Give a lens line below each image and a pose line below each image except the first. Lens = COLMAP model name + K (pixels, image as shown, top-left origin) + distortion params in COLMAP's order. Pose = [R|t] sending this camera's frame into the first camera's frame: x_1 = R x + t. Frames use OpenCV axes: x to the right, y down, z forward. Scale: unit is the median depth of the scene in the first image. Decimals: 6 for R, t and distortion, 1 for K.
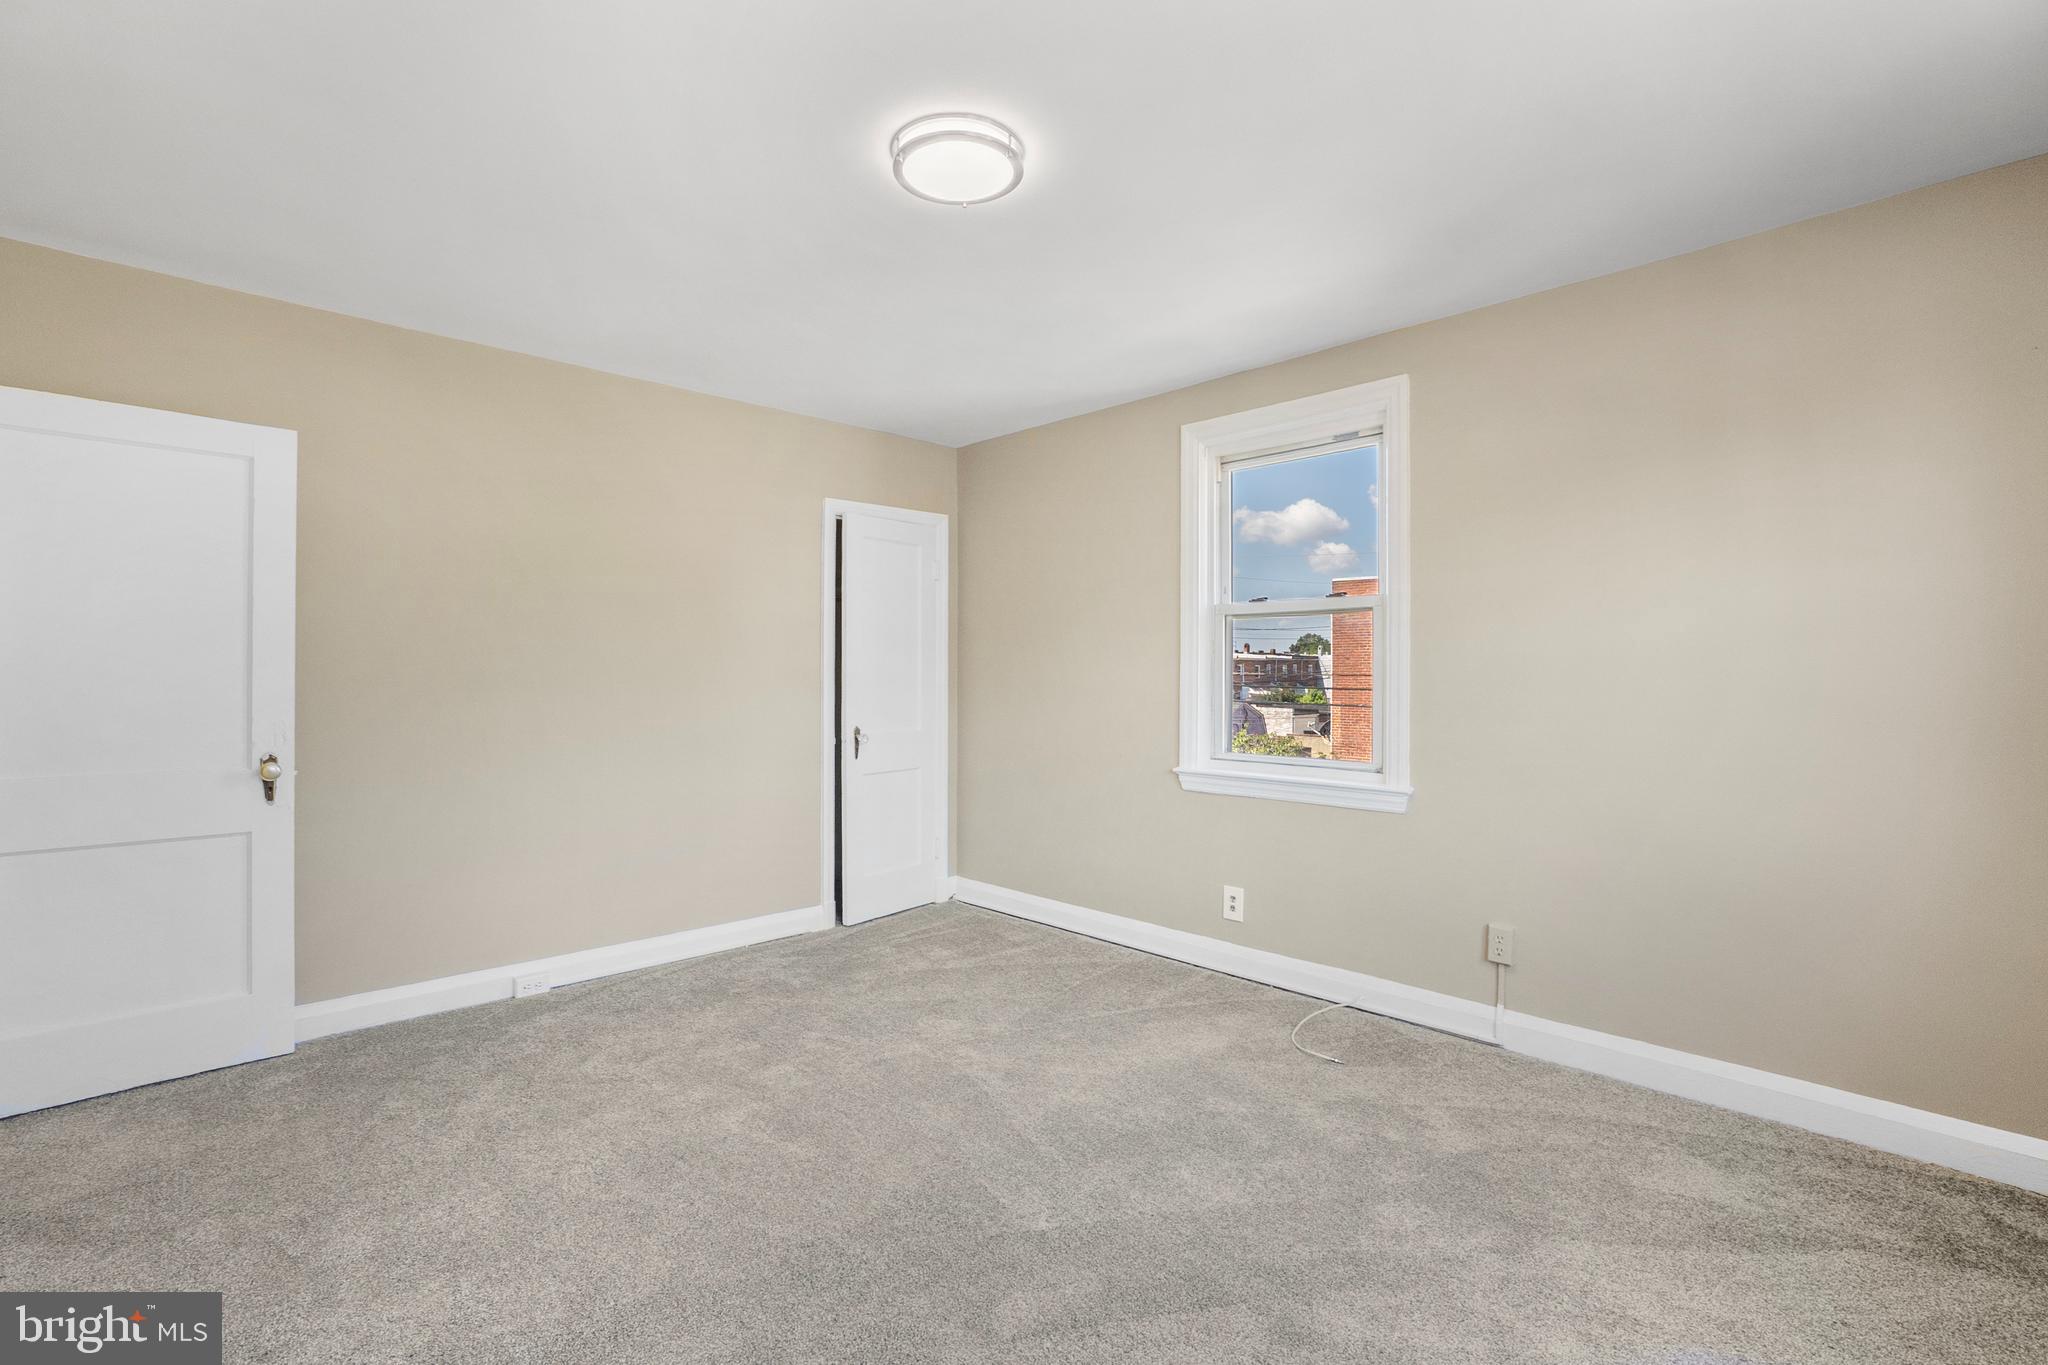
lens RADIAL K [[906.8, 0, 1020.4], [0, 906.8, 685.3], [0, 0, 1]] dist [-0.031270, 0.011094]
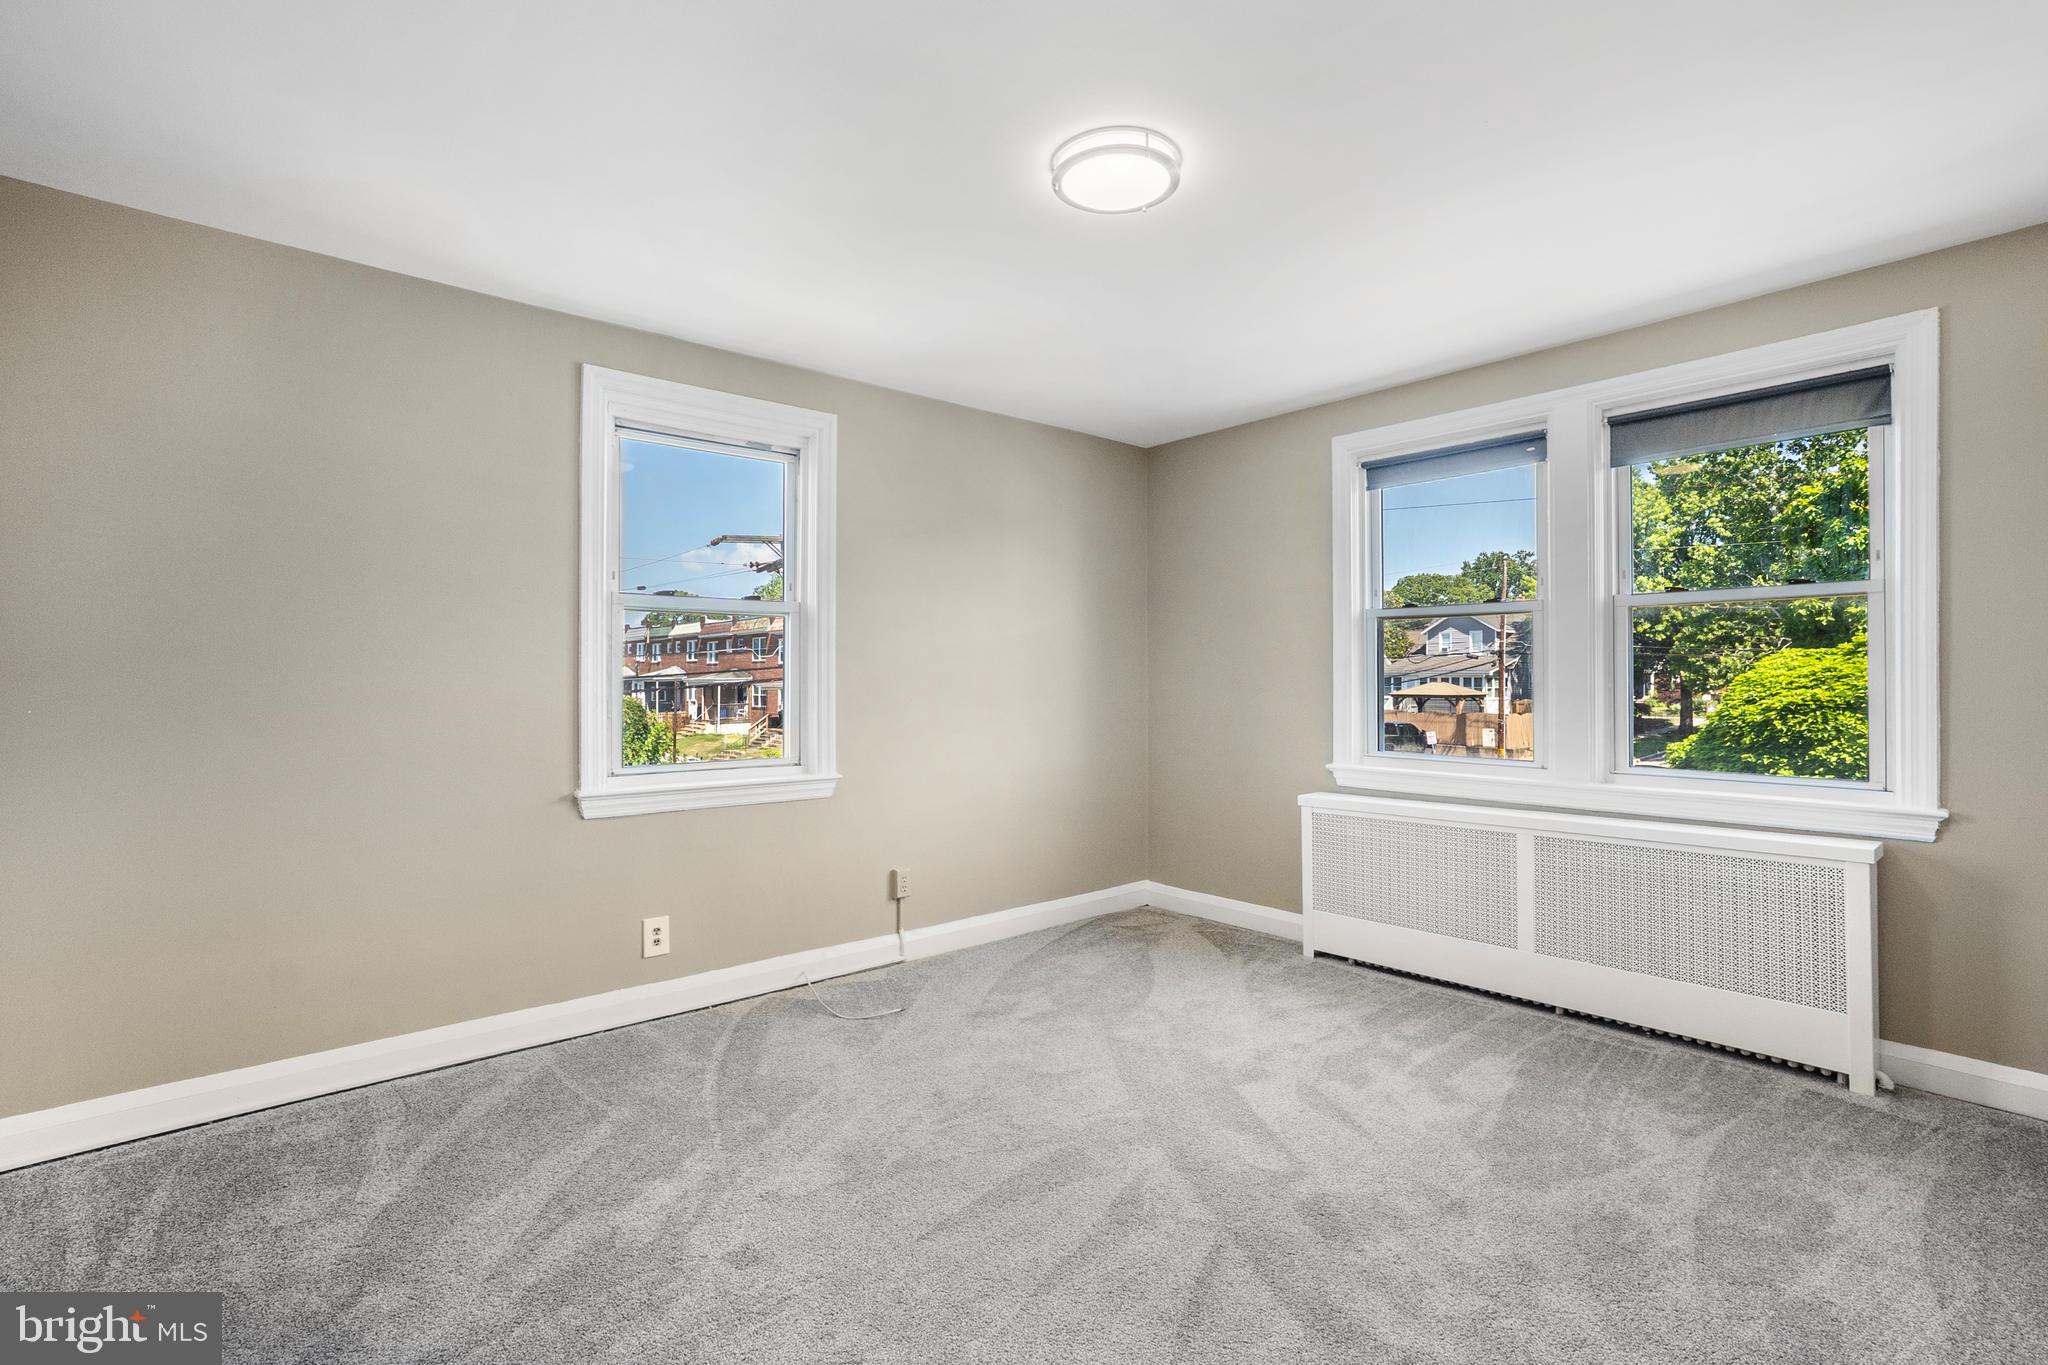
lens RADIAL K [[956.1, 0, 1002.4], [0, 956.1, 681.5], [0, 0, 1]] dist [-0.023461, 0.000769]
pose [[0.053702, -0.004828, 0.998545, -0.701332], [0.006717, 0.999967, 0.004474, -0.007724], [-0.998534, 0.006467, 0.053733, 0.648958]]
